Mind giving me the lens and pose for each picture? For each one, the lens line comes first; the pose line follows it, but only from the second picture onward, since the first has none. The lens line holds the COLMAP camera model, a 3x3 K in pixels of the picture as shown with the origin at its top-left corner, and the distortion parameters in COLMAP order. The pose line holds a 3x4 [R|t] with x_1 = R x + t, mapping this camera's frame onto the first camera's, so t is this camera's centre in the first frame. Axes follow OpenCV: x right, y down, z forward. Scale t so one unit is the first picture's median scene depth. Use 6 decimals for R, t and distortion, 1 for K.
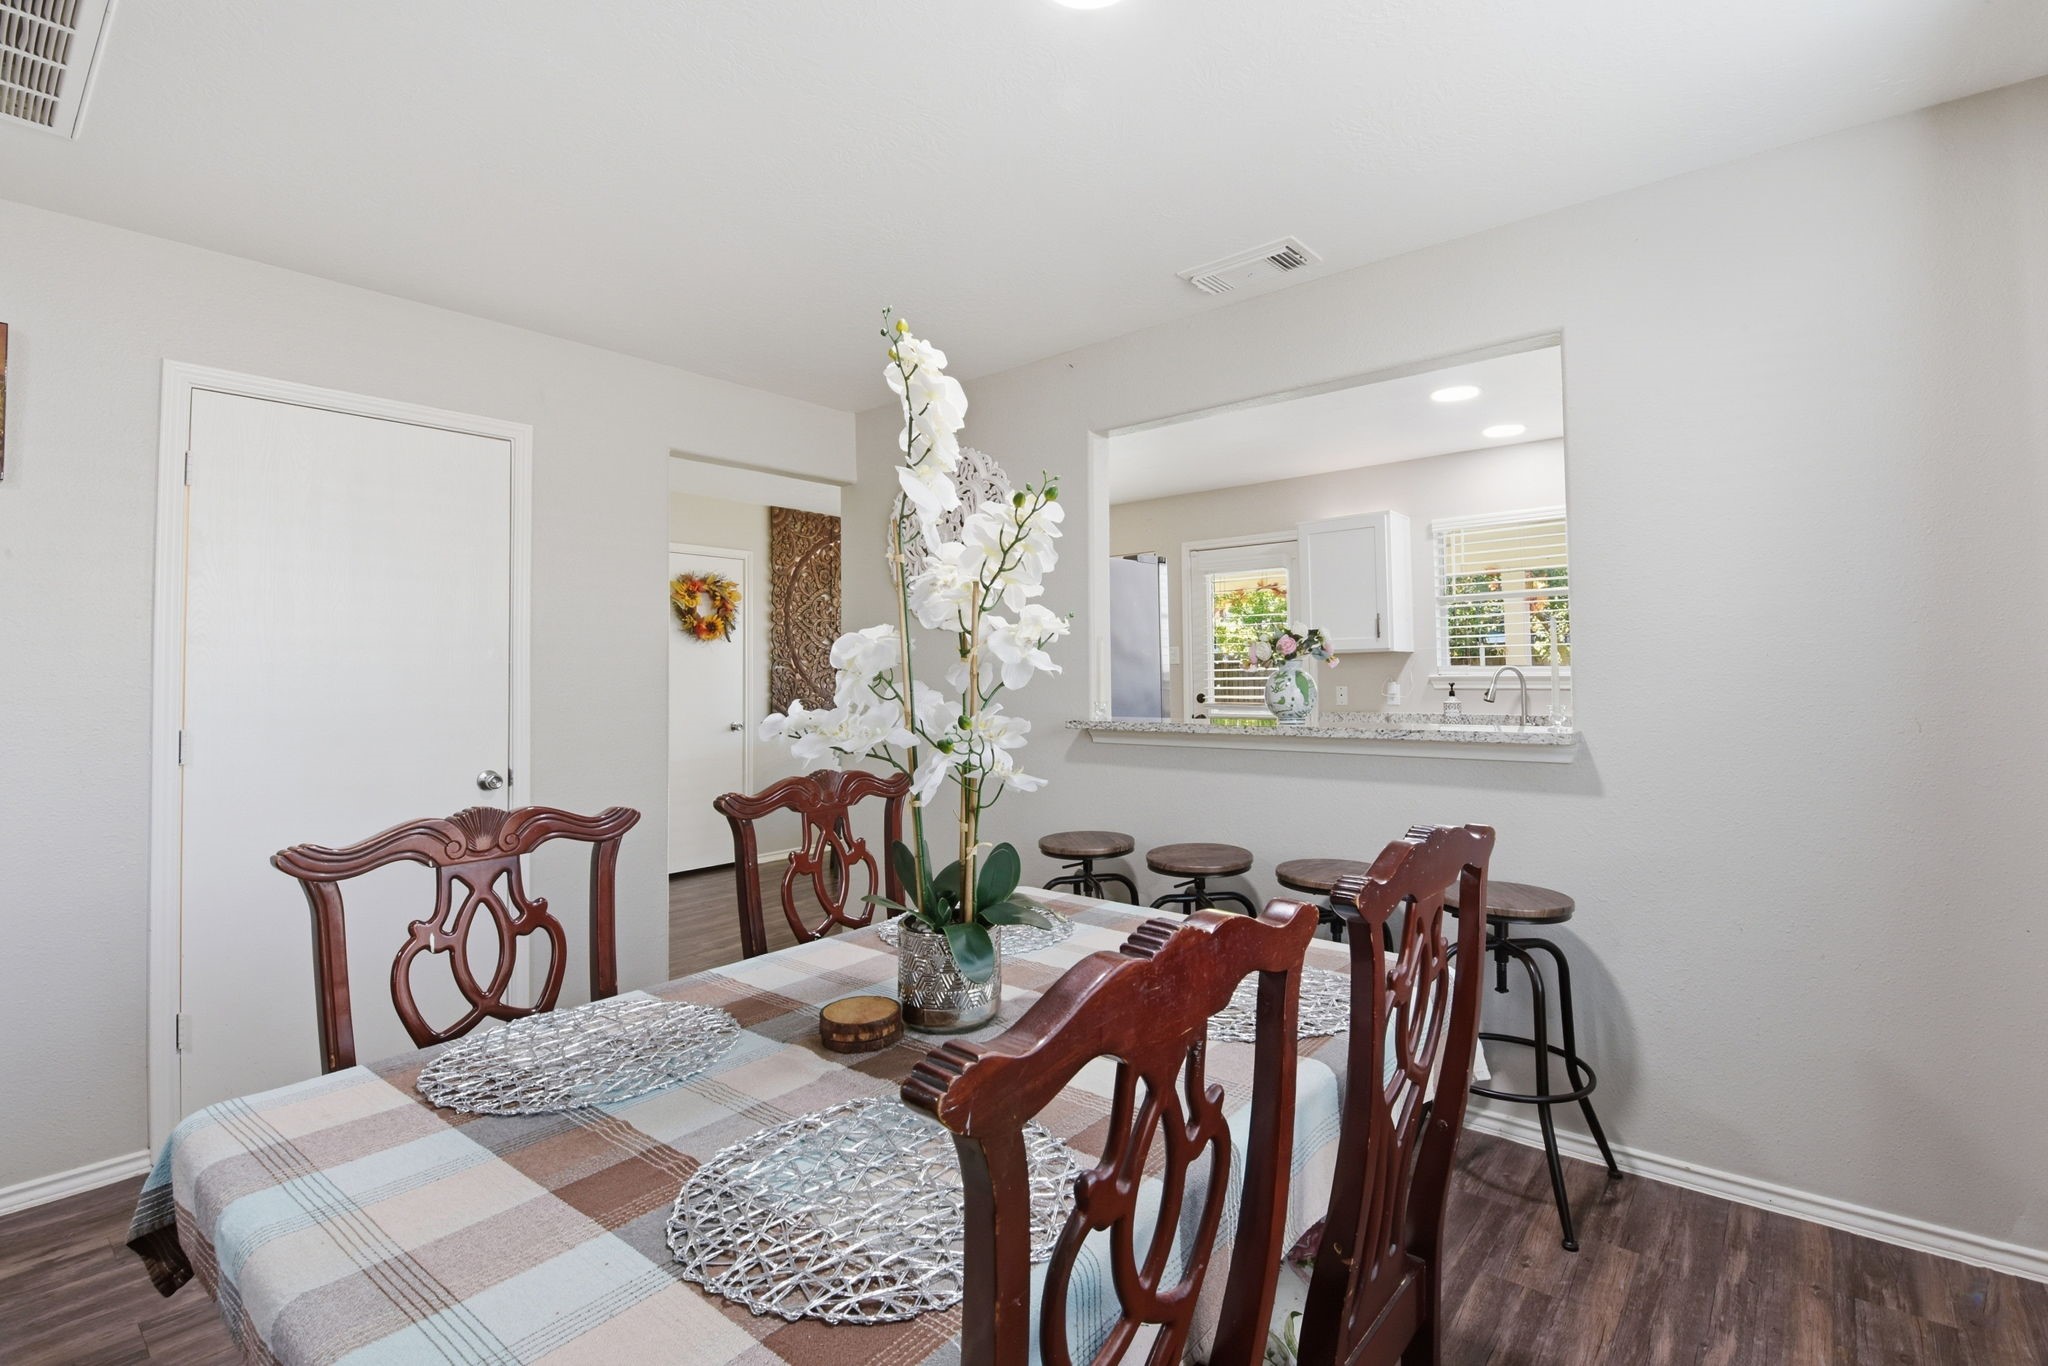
lens RADIAL K [[951.3, 0, 1031.4], [0, 951.3, 649.0], [0, 0, 1]] dist [0.000640, -0.012929]
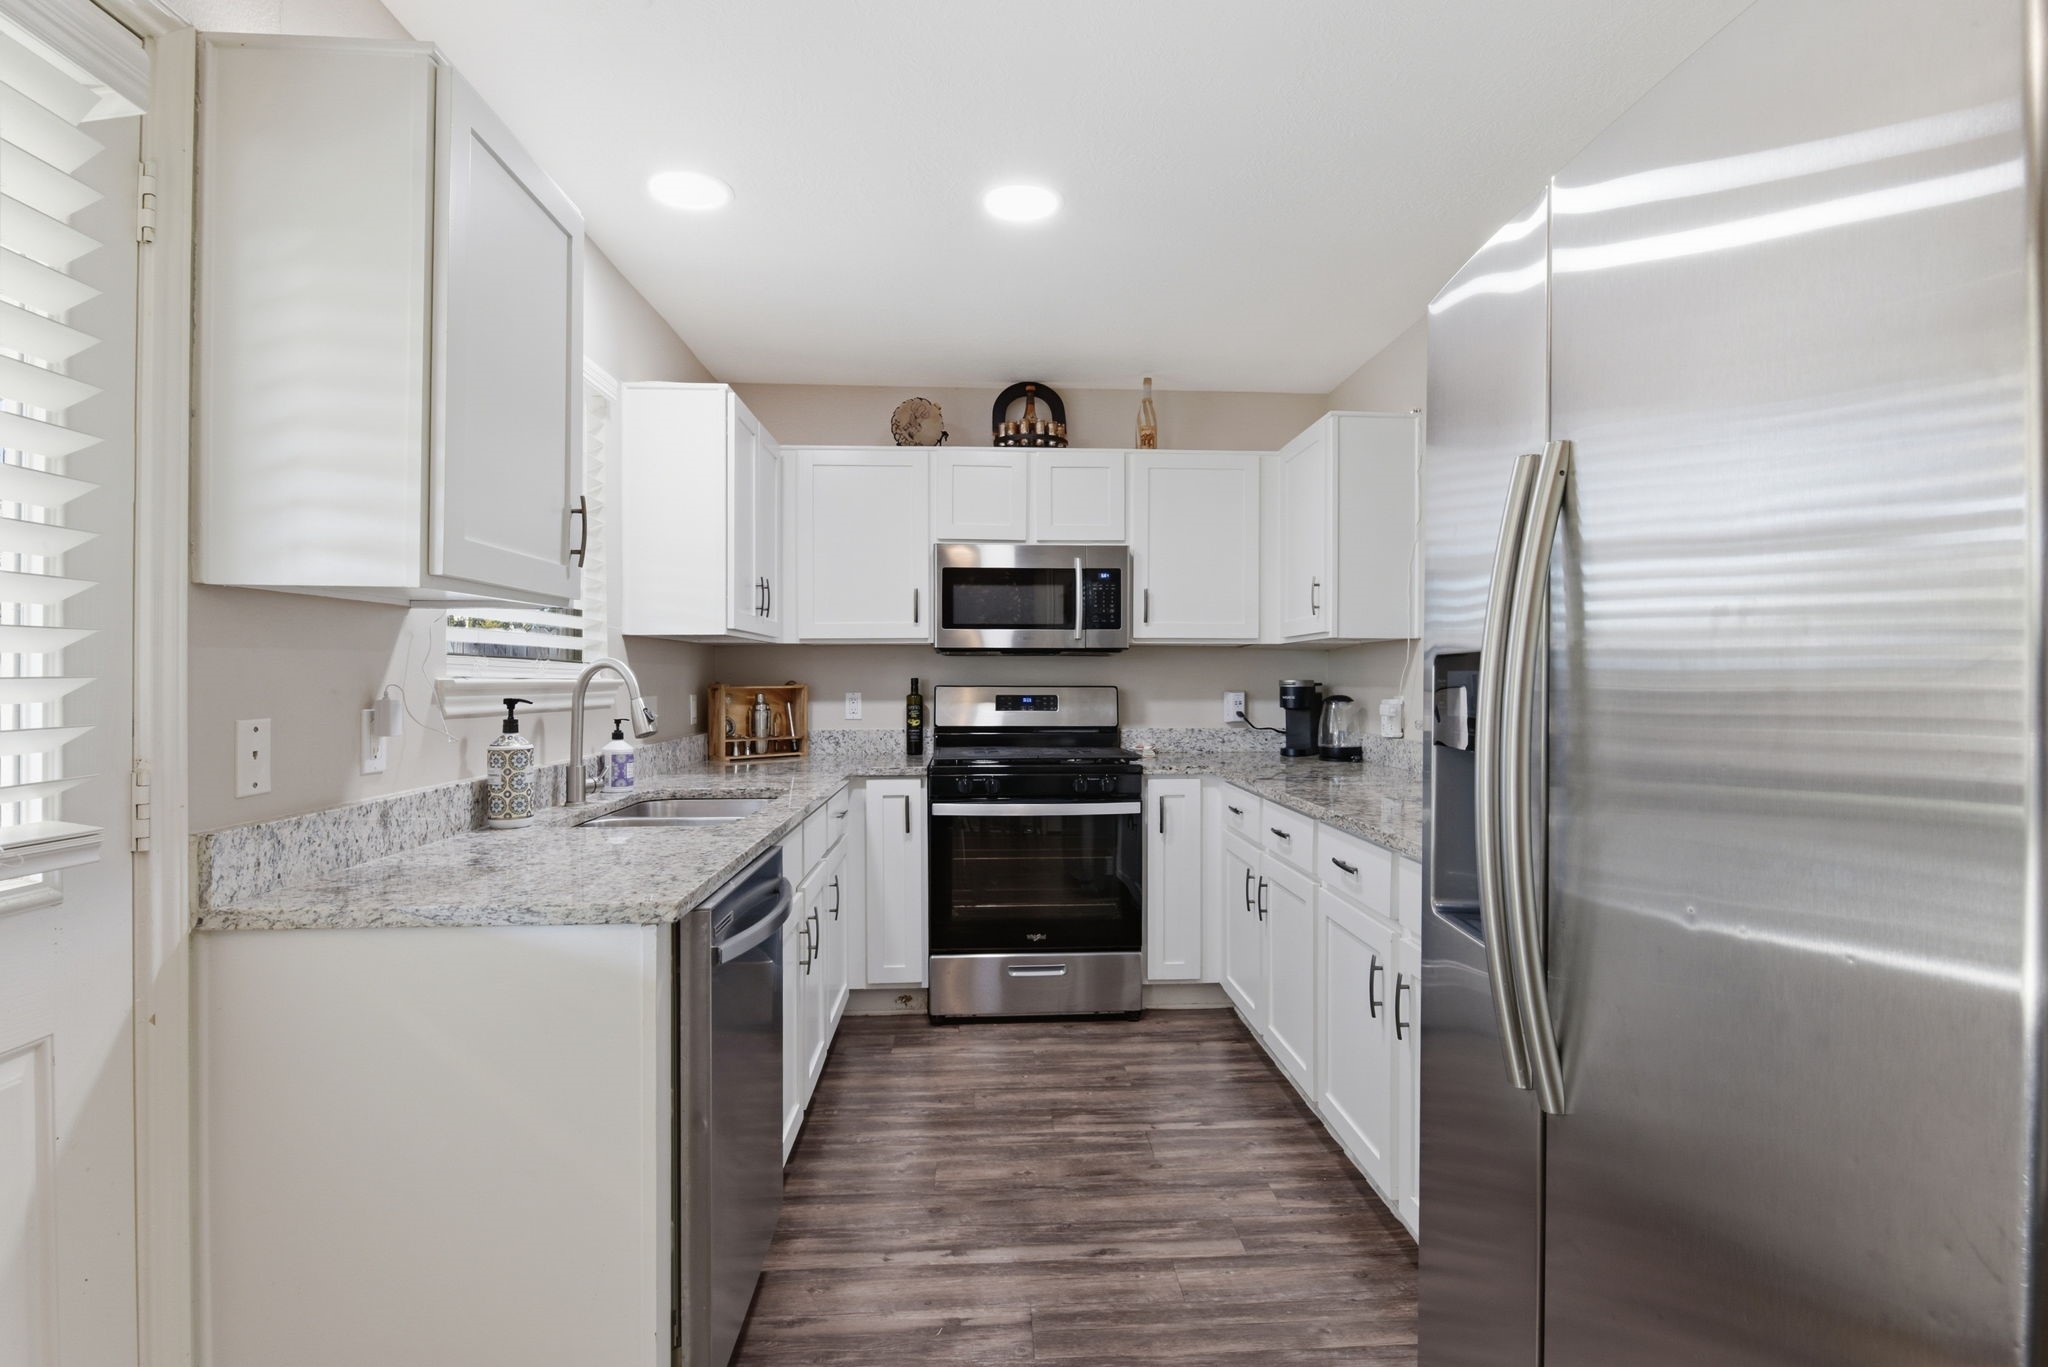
lens RADIAL K [[1017.9, 0, 1045.1], [0, 1017.9, 673.4], [0, 0, 1]] dist [0.002659, -0.008968]
pose [[-0.693732, 0.015942, 0.720057, -0.011835], [-0.010989, 0.999404, -0.032714, 0.030831], [-0.720150, -0.030608, -0.693143, 0.955153]]
